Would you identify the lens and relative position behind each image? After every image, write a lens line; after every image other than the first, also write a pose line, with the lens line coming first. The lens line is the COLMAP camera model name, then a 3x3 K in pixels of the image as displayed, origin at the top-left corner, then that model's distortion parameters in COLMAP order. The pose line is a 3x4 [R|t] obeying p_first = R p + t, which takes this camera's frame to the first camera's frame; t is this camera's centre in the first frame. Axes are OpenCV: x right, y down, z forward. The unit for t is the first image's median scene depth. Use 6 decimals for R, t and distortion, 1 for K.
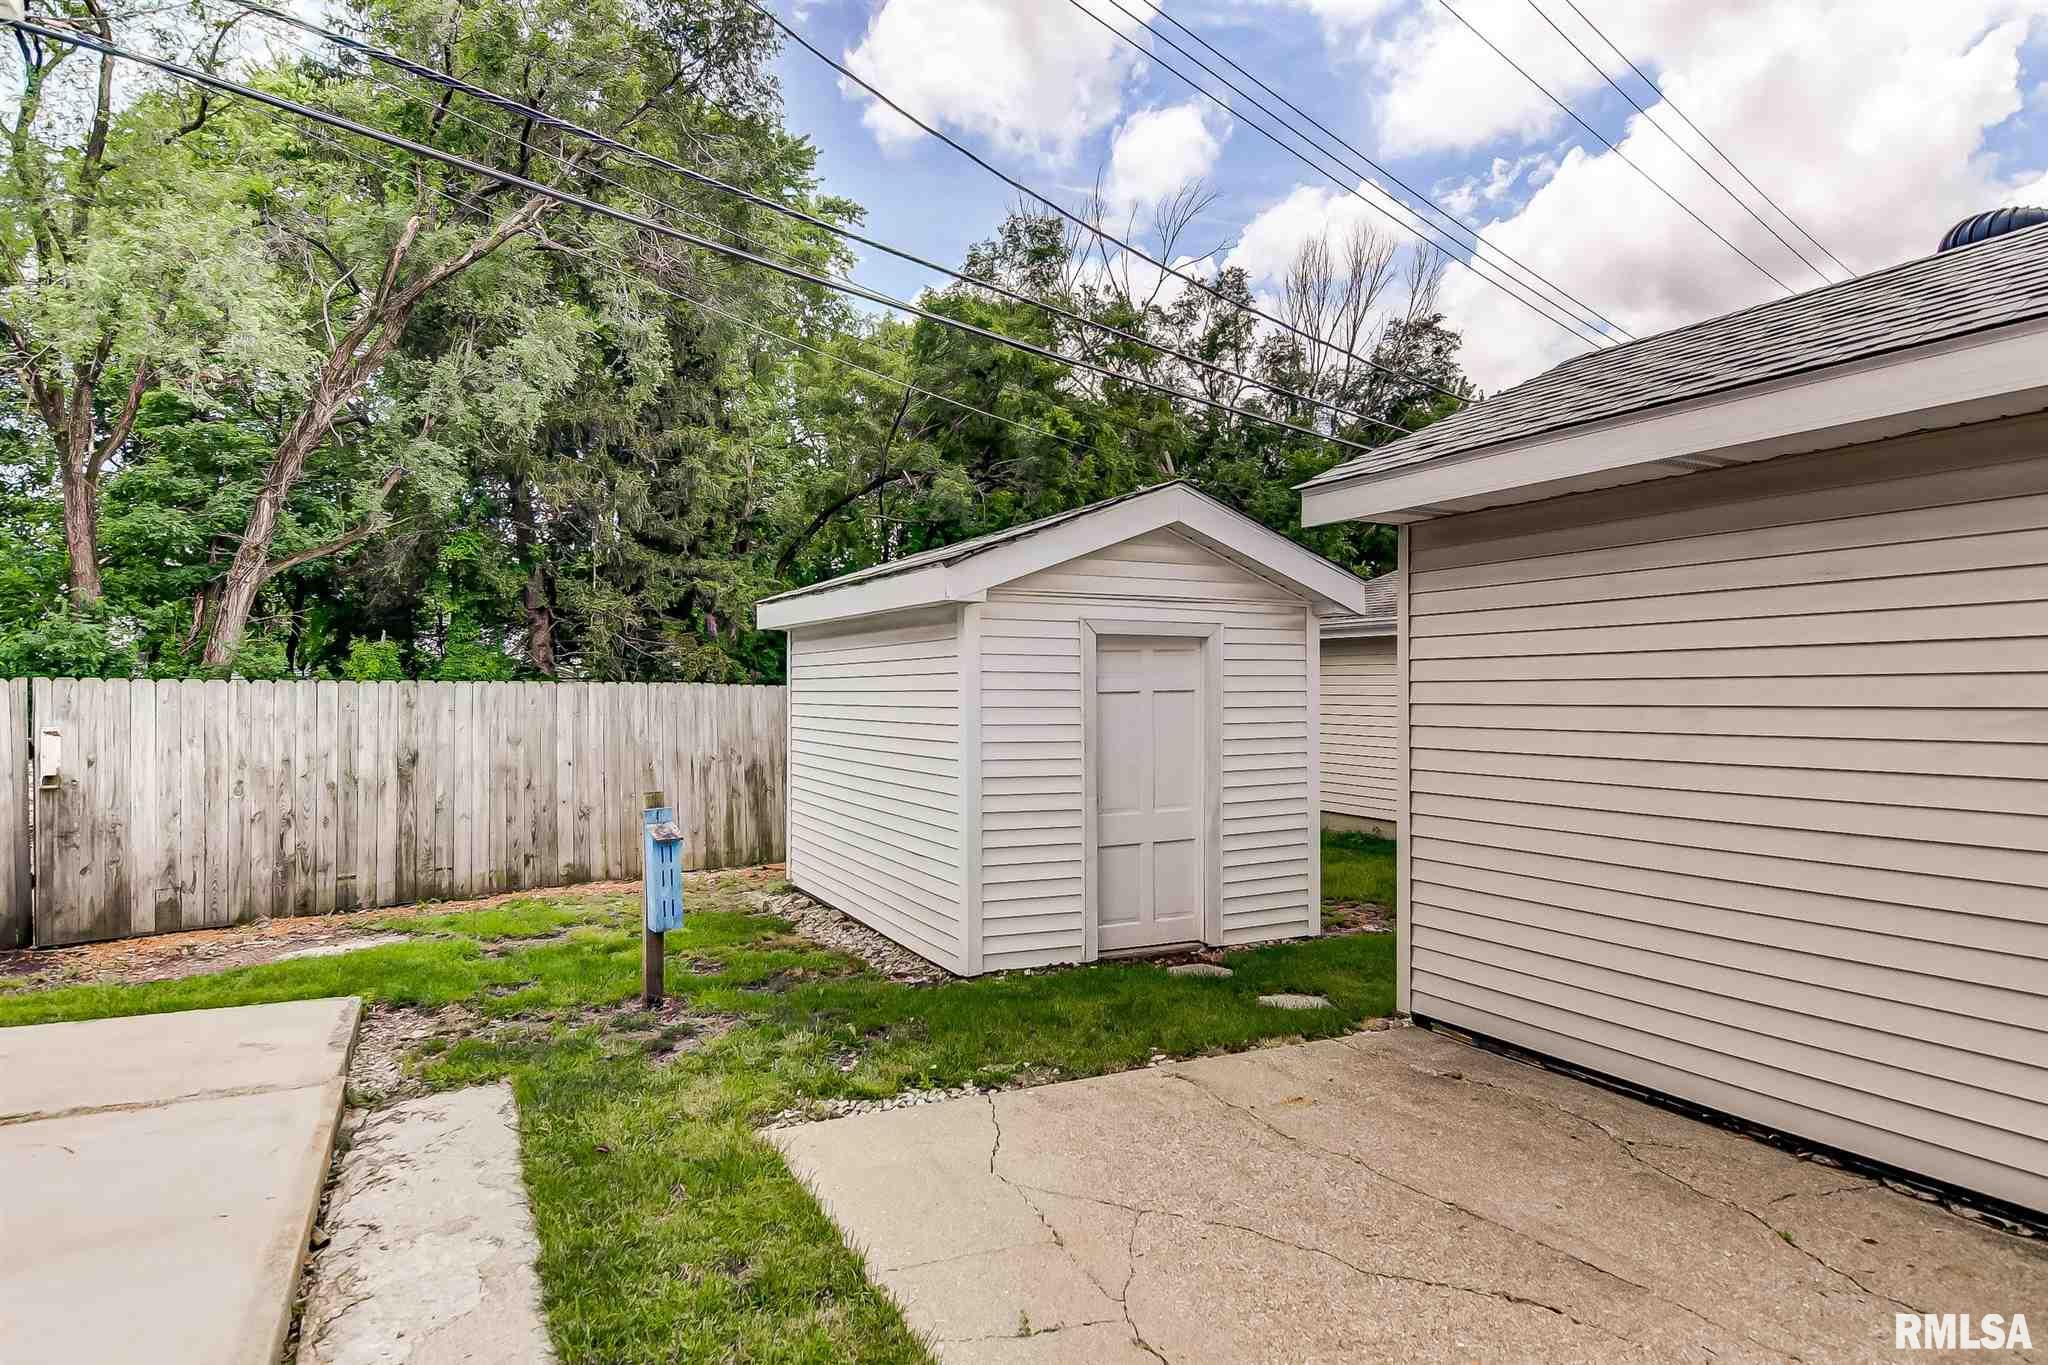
lens RADIAL K [[1218.1, 0, 1028.2], [0, 1218.1, 685.2], [0, 0, 1]] dist [0.012827, -0.001857]
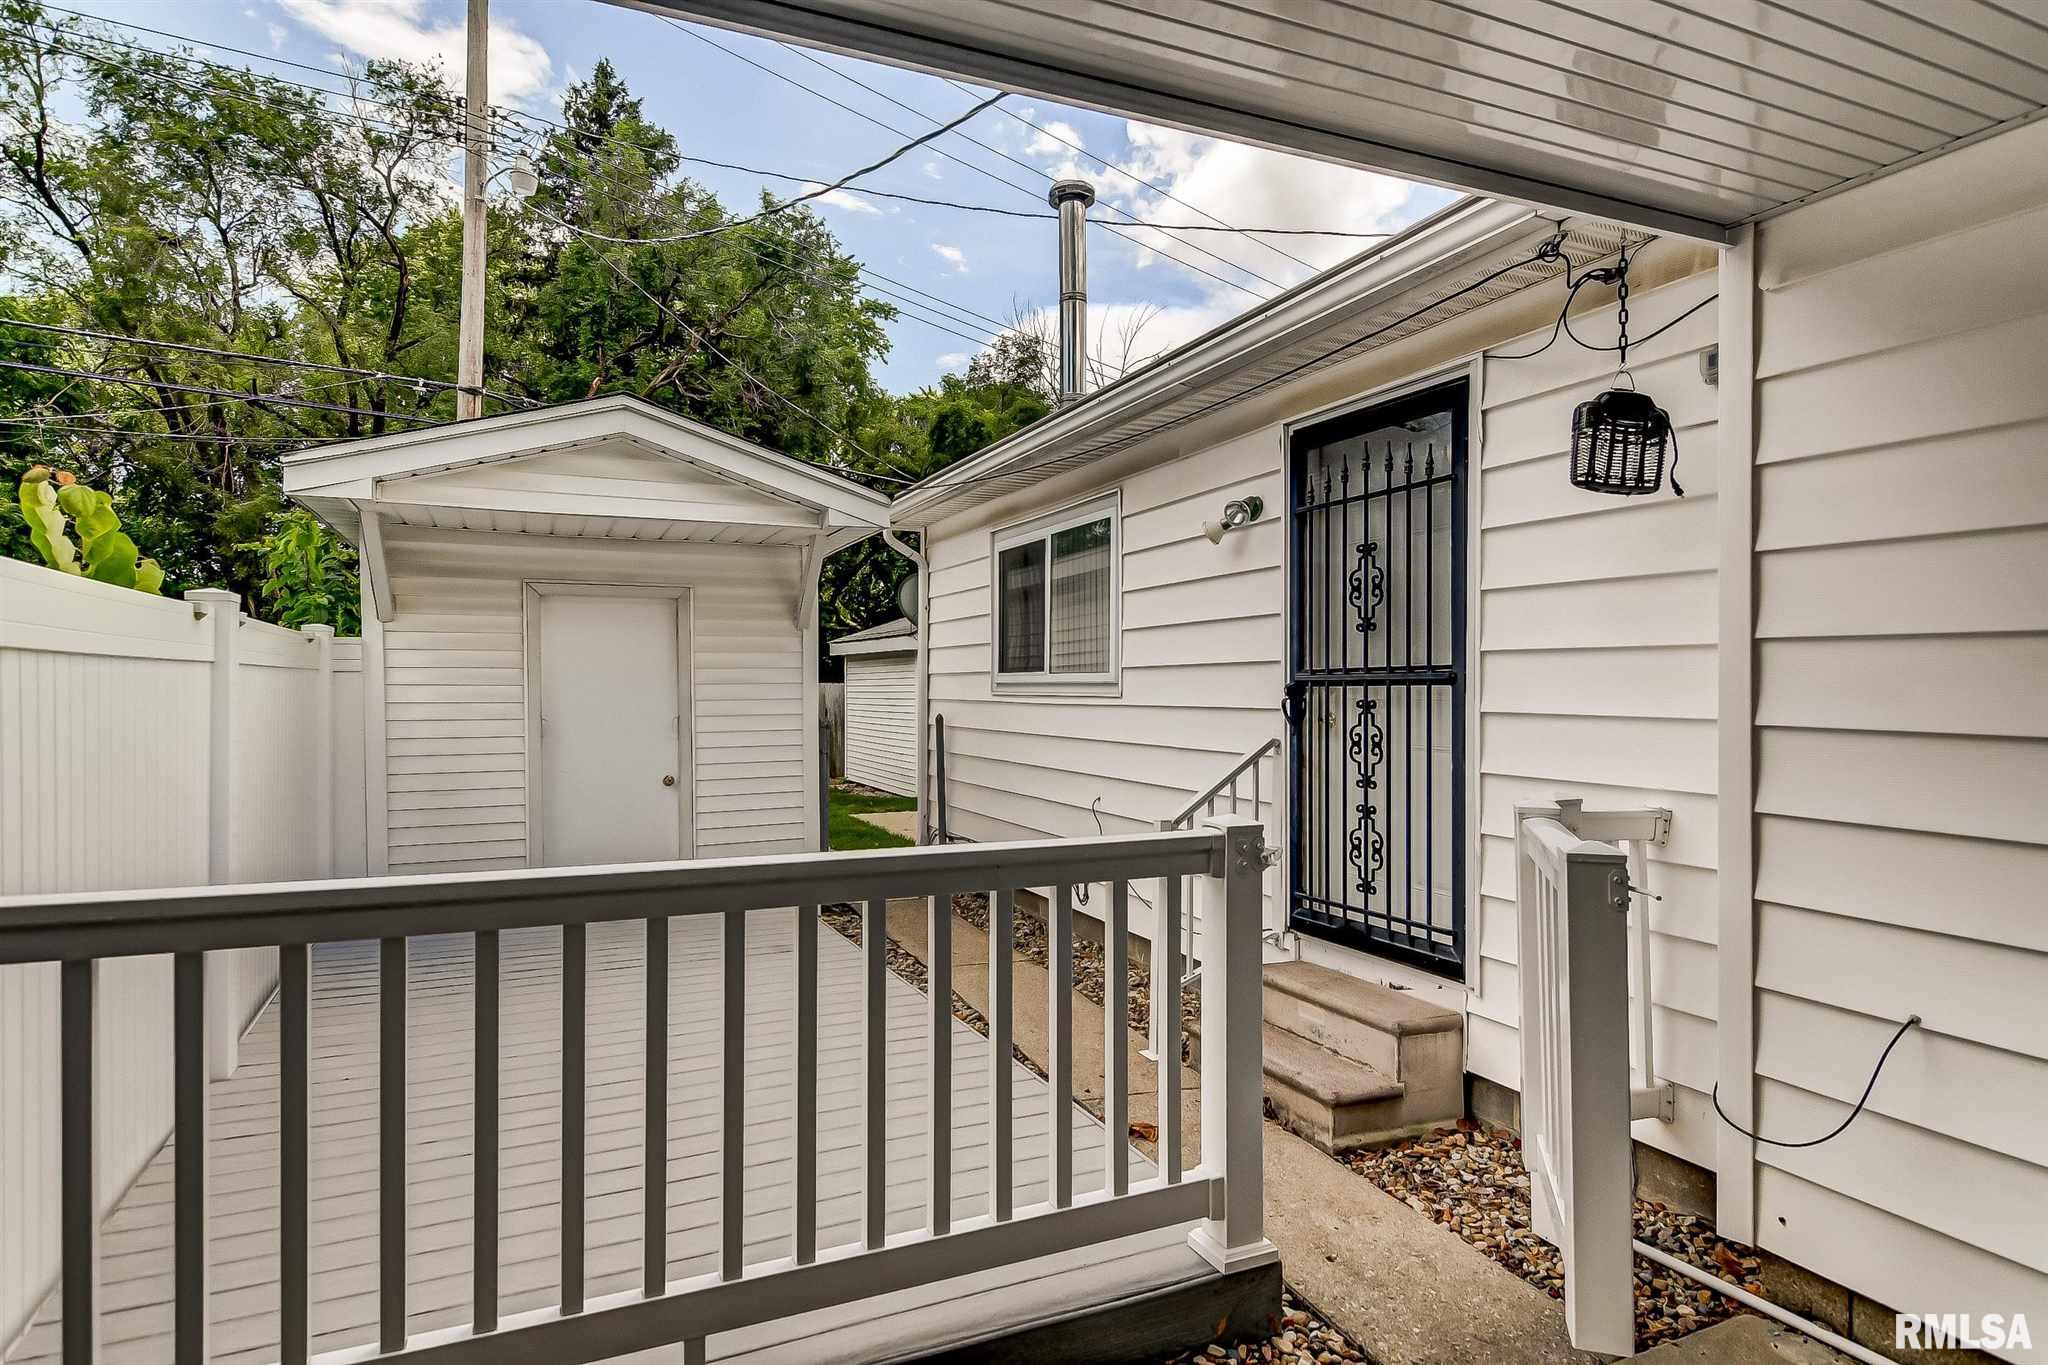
lens RADIAL K [[1066.9, 0, 1014.8], [0, 1066.9, 683.3], [0, 0, 1]] dist [0.003323, -0.000346]
pose [[0.999430, -0.010090, -0.032209, 0.034591], [0.010171, 0.999946, 0.002339, -0.000213], [0.032183, -0.002665, 0.999478, -0.185612]]
